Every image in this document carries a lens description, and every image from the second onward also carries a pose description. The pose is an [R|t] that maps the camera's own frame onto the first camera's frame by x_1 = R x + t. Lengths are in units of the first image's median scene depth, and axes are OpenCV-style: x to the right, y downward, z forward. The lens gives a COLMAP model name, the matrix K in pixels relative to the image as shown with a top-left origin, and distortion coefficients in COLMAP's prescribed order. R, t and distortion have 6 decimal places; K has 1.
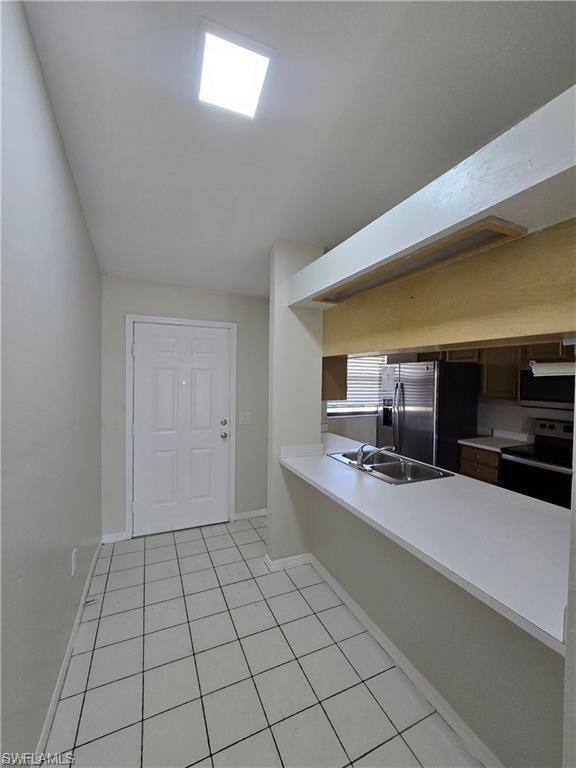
lens RADIAL K [[315.3, 0, 292.3], [0, 315.3, 386.3], [0, 0, 1]] dist [-0.008760, 0.003902]
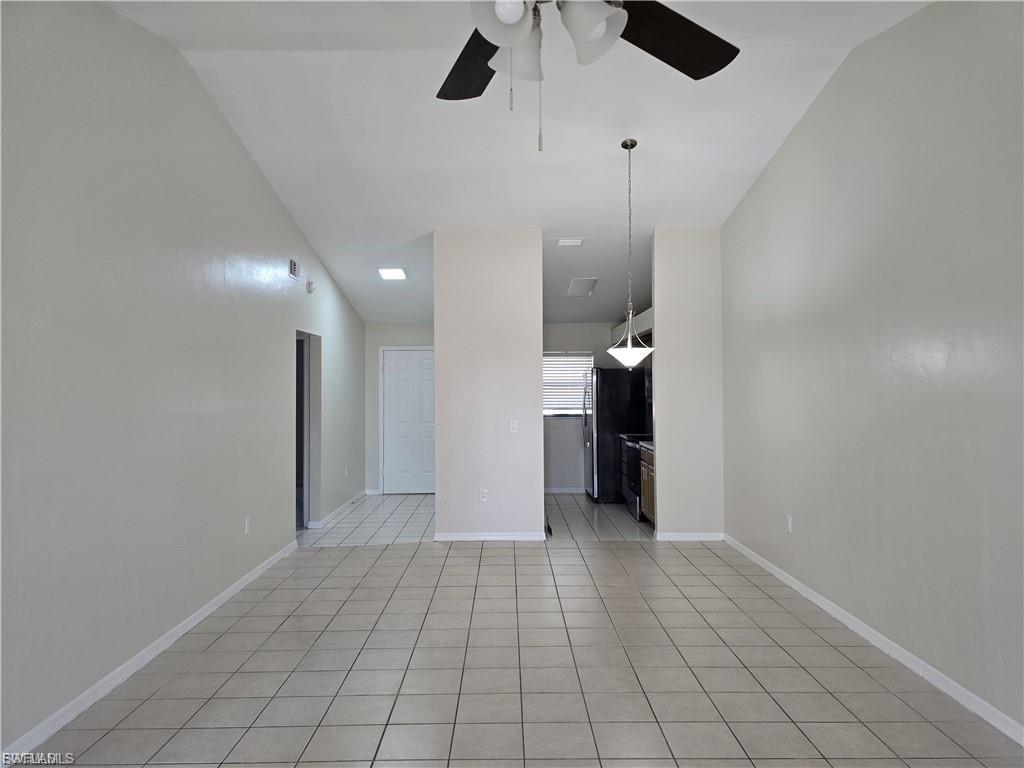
lens RADIAL K [[692.9, 0, 512.0], [0, 692.9, 384.0], [0, 0, 1]] dist [0.046271, -0.002126]
pose [[0.913060, -0.023383, -0.407154, 1.219858], [0.009679, 0.999316, -0.035687, 0.069970], [0.407710, 0.028644, 0.912662, -1.542412]]
